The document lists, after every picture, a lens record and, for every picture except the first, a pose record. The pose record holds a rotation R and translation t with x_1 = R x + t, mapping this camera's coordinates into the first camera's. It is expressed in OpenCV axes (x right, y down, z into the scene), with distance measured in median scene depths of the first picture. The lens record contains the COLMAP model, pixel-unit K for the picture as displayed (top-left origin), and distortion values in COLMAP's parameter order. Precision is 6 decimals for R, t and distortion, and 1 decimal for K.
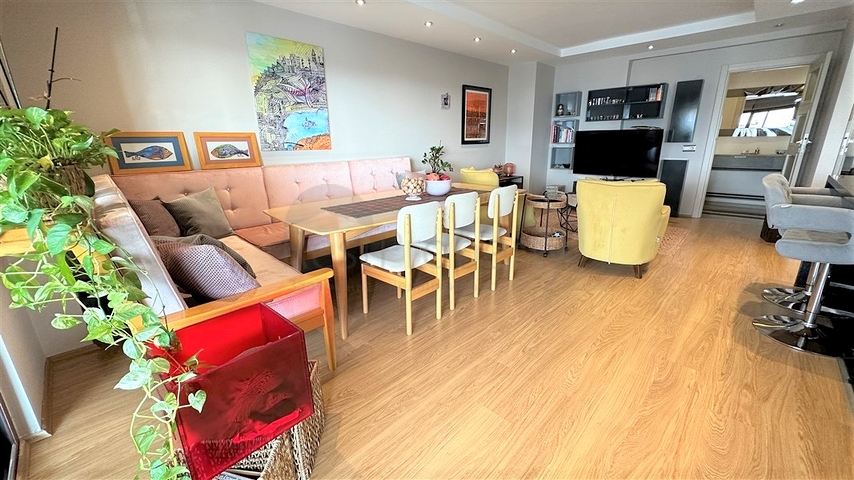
lens RADIAL K [[342.9, 0, 427.0], [0, 342.9, 240.0], [0, 0, 1]] dist [-0.000304, -0.000034]
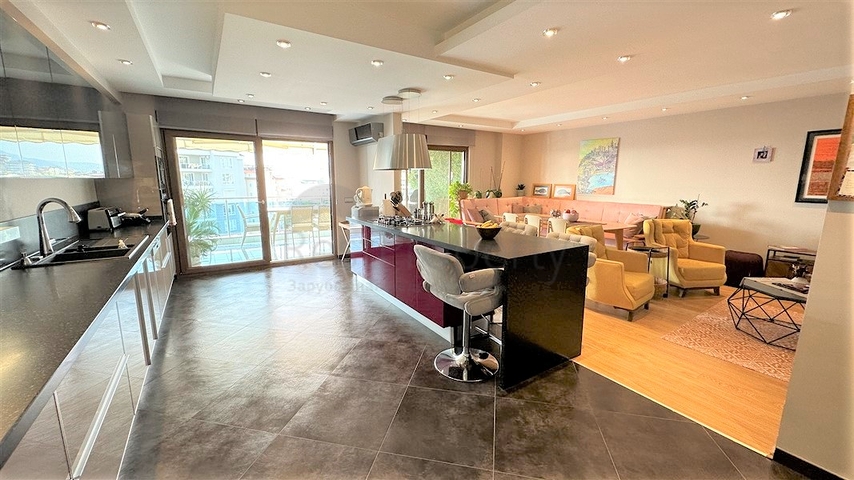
lens RADIAL K [[342.9, 0, 427.0], [0, 342.9, 240.0], [0, 0, 1]] dist [-0.000304, -0.000034]
pose [[-0.227196, 0.182969, -0.956506, 1.714242], [-0.278380, 0.929005, 0.243831, -0.238820], [0.933213, 0.321670, -0.160132, 0.549114]]
